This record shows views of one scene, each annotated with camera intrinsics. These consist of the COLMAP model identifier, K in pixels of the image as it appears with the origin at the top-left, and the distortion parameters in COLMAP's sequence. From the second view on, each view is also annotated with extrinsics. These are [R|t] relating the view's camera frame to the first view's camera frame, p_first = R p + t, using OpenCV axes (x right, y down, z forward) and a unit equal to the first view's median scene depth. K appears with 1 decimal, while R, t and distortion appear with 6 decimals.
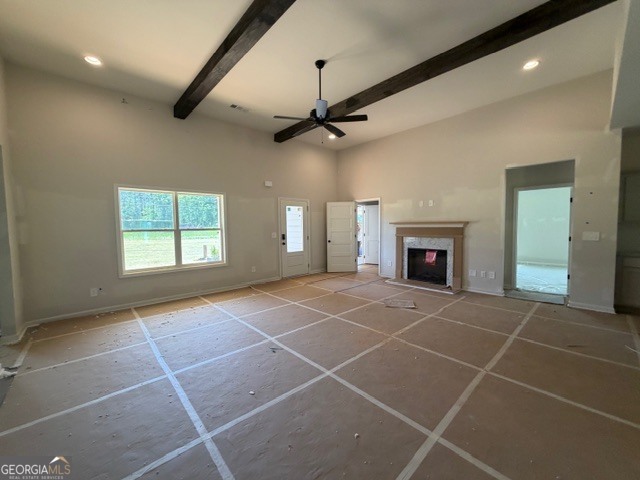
lens RADIAL K [[257.0, 0, 320.2], [0, 257.0, 239.7], [0, 0, 1]] dist [-0.000960, 0.000029]
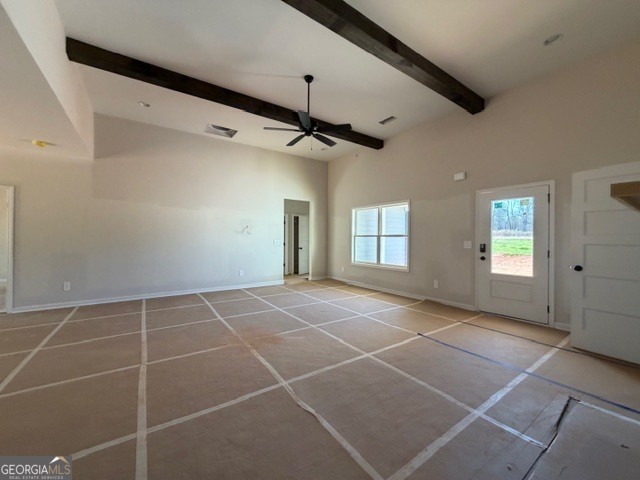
lens RADIAL K [[257.0, 0, 317.2], [0, 257.0, 239.1], [0, 0, 1]] dist [-0.000960, 0.000029]
pose [[-0.136539, 0.015945, -0.990506, 0.591830], [-0.055170, 0.998196, 0.023674, -0.027254], [0.989097, 0.057878, -0.135414, 0.678540]]
